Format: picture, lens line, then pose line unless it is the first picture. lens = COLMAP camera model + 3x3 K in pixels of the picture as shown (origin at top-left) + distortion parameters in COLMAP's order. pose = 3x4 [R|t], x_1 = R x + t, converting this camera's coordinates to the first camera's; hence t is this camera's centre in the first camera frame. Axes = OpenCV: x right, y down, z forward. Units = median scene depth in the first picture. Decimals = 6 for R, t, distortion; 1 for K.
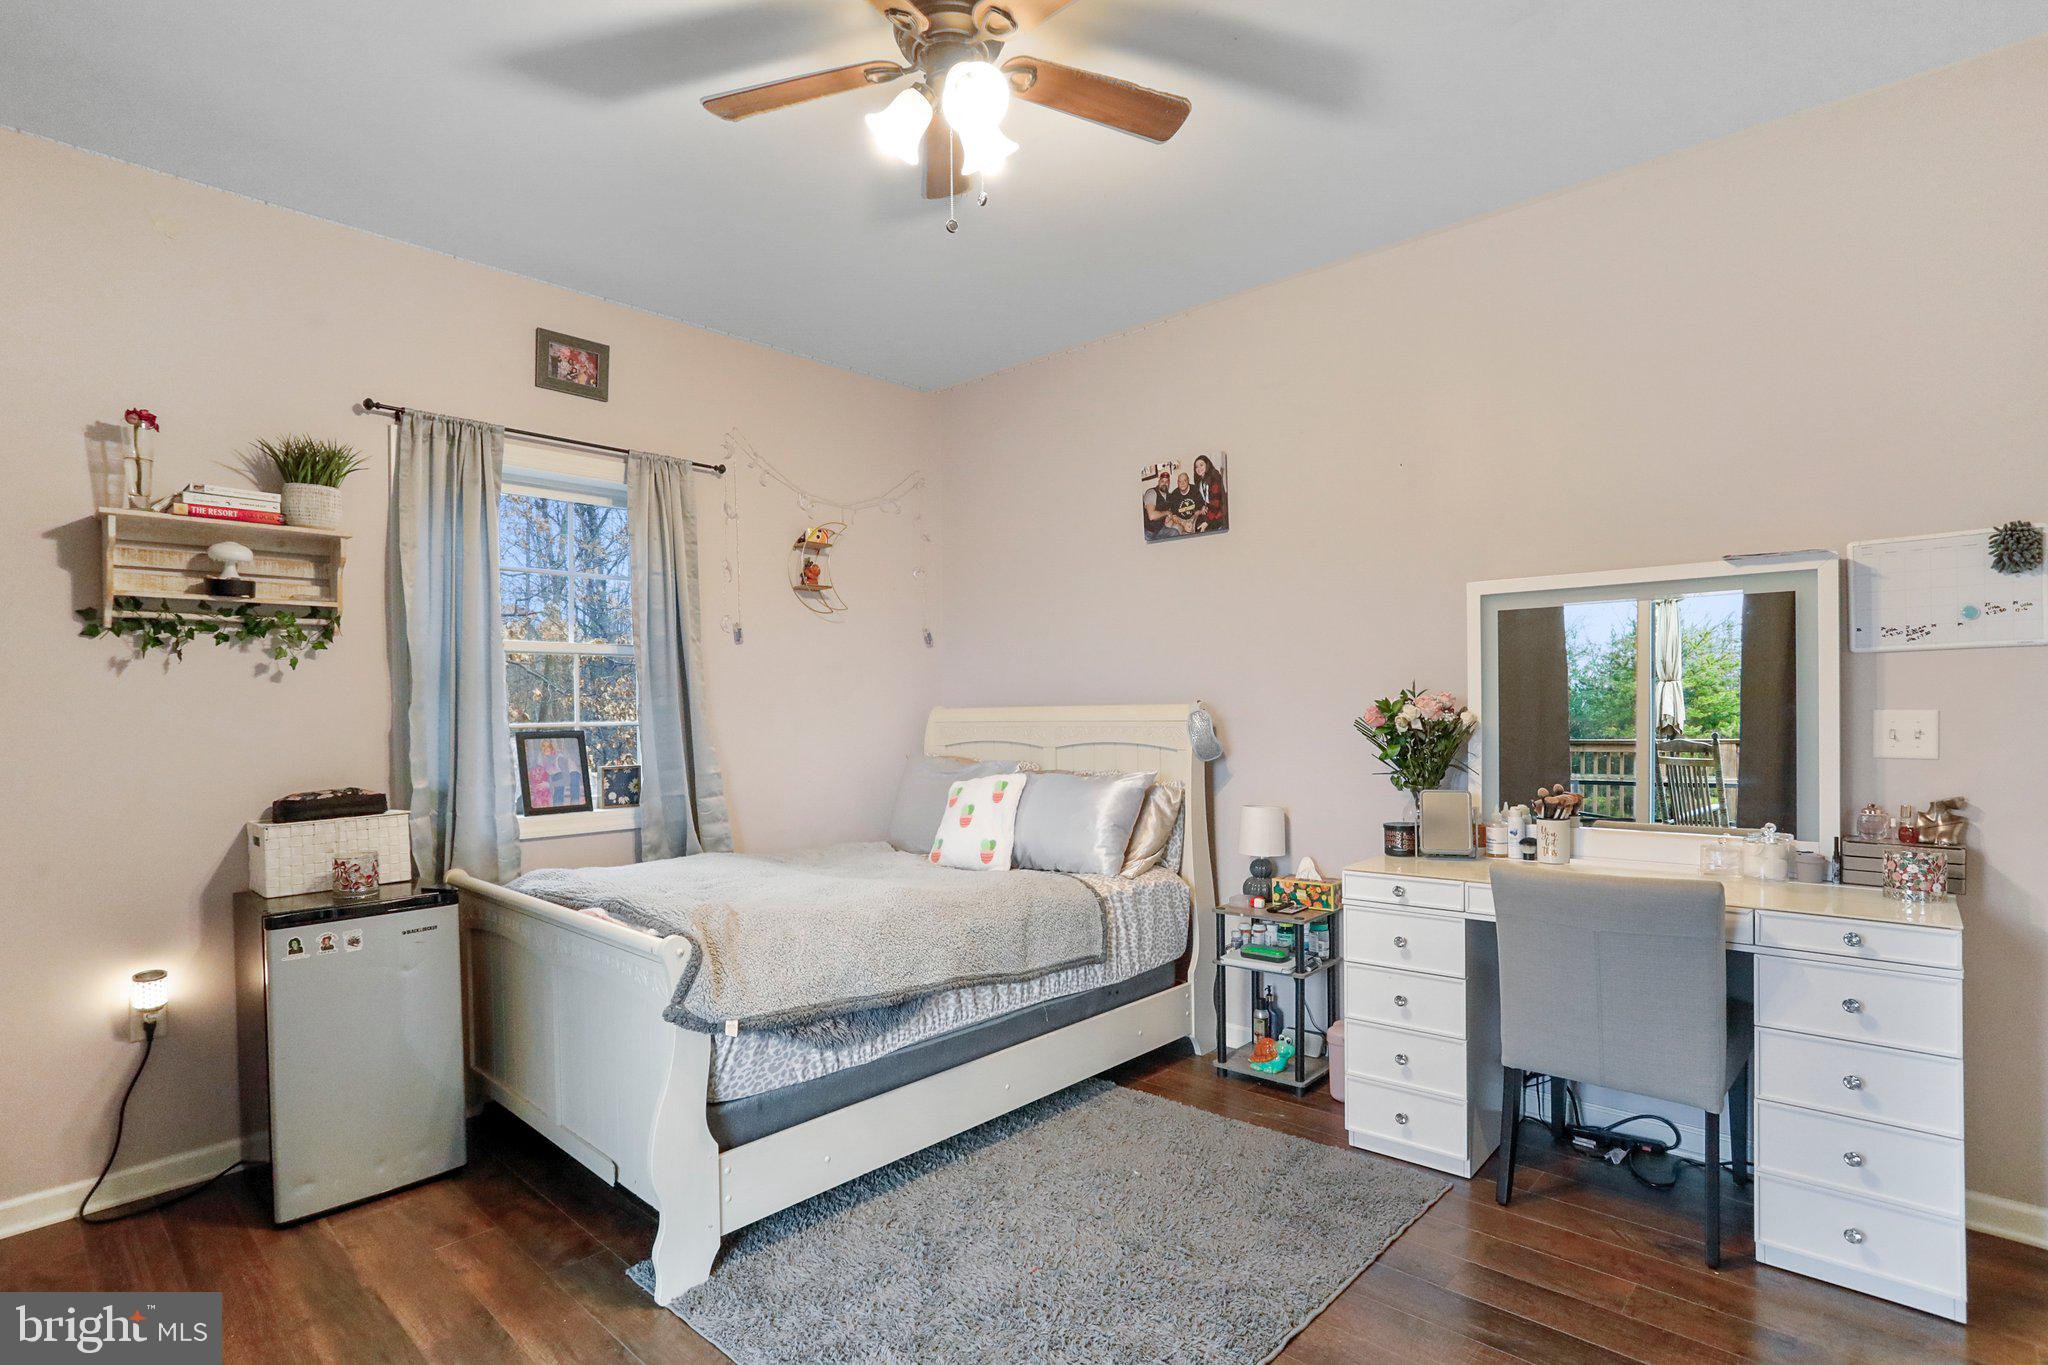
lens RADIAL K [[1011.1, 0, 1072.8], [0, 1011.1, 677.1], [0, 0, 1]] dist [-0.051429, 0.024964]
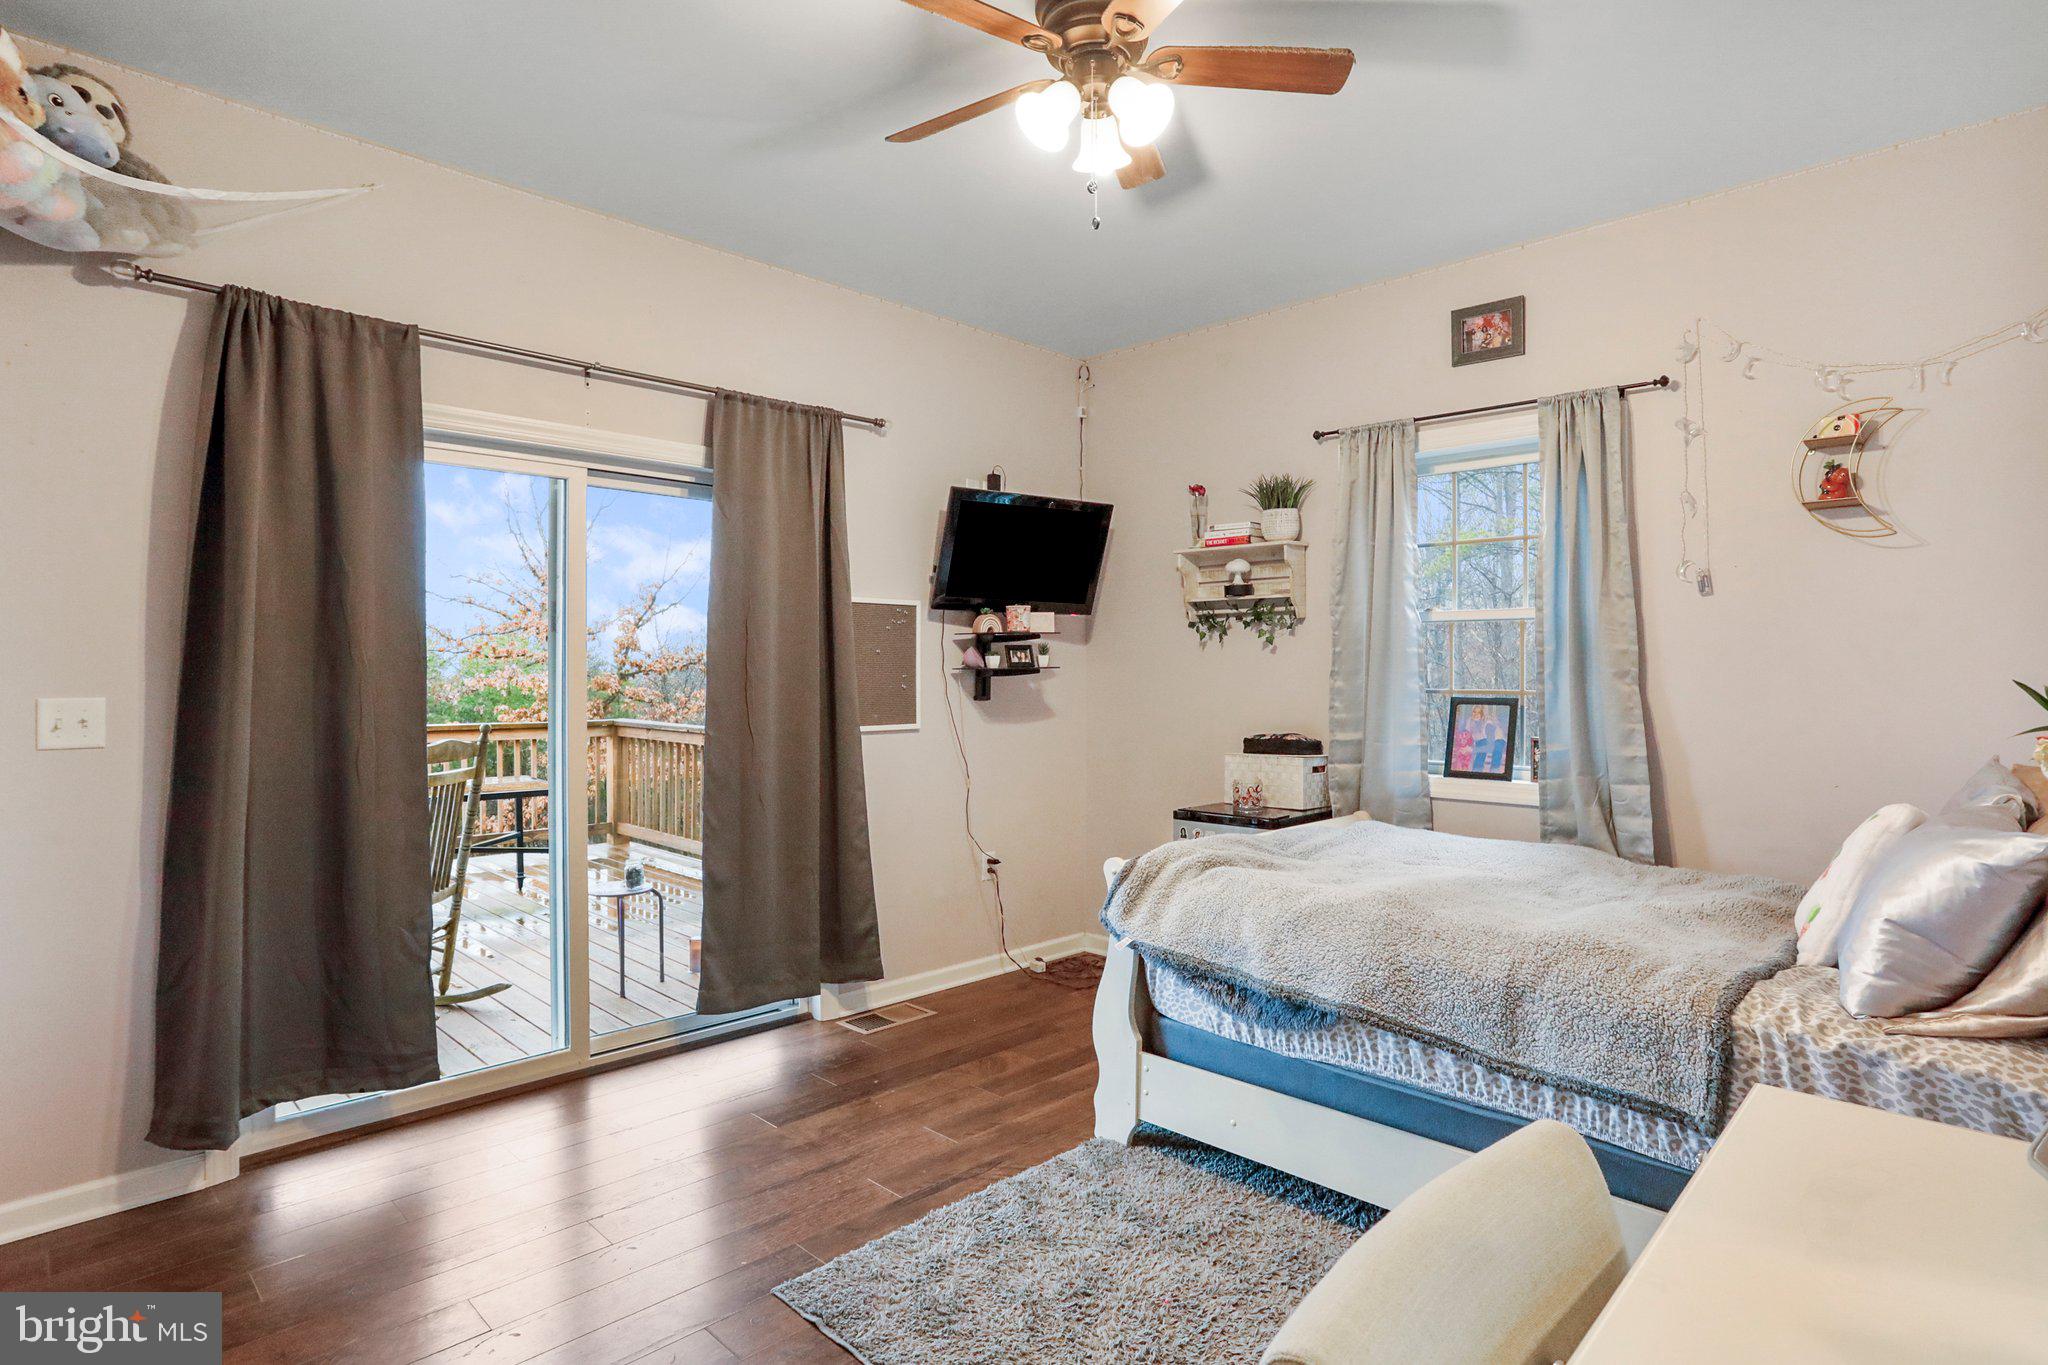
lens RADIAL K [[1045.4, 0, 1022.2], [0, 1045.4, 666.6], [0, 0, 1]] dist [-0.066267, 0.038596]
pose [[-0.042961, 0.003412, -0.999071, 0.728422], [0.020608, 0.999784, 0.002528, 0.013001], [0.998864, -0.020481, -0.043022, 0.762008]]
